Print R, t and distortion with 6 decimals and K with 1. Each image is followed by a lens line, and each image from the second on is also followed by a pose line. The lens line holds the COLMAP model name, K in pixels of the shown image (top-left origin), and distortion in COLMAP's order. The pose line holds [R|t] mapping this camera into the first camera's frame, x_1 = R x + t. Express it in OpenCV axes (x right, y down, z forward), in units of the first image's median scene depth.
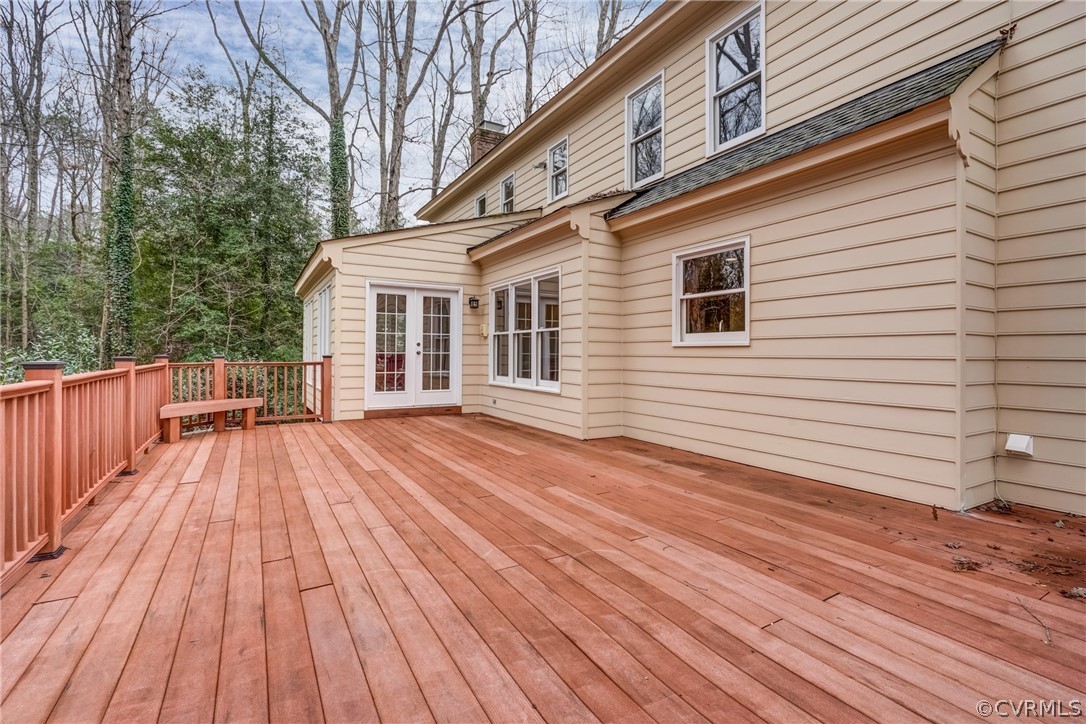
lens RADIAL K [[501.2, 0, 538.2], [0, 501.2, 360.8], [0, 0, 1]] dist [-0.001996, -0.000371]
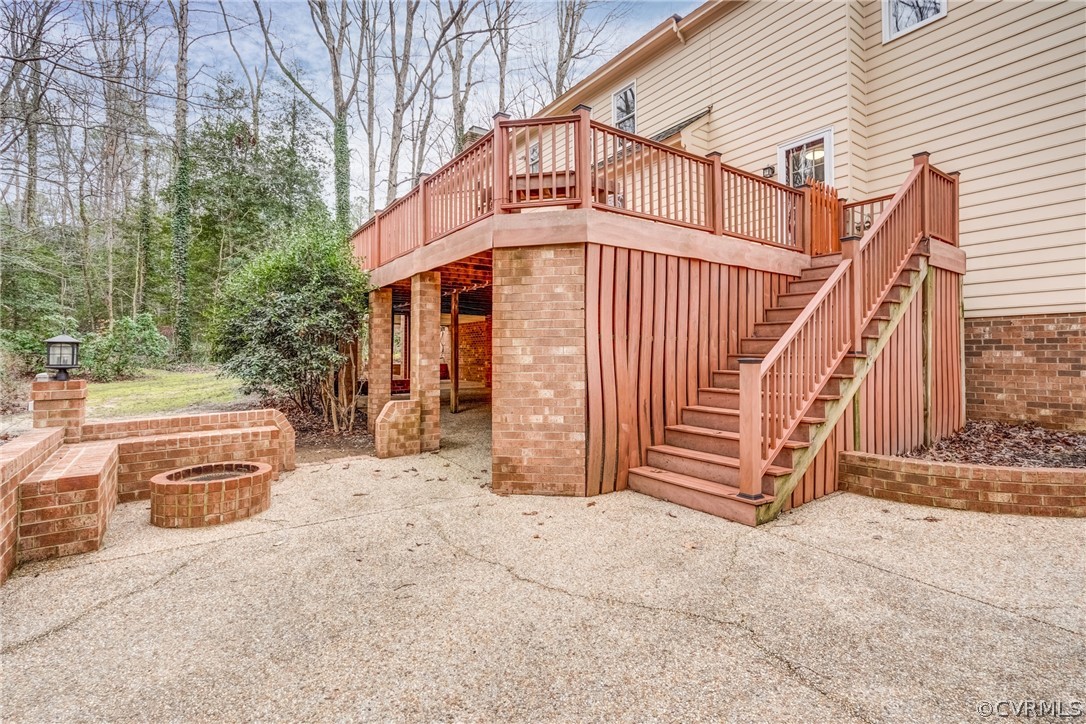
lens RADIAL K [[501.2, 0, 547.2], [0, 501.2, 350.4], [0, 0, 1]] dist [-0.001996, -0.000371]
pose [[0.996095, -0.008980, 0.087827, -0.023435], [0.010662, 0.999768, -0.018705, 0.093452], [-0.087639, 0.019569, 0.995960, -0.215369]]
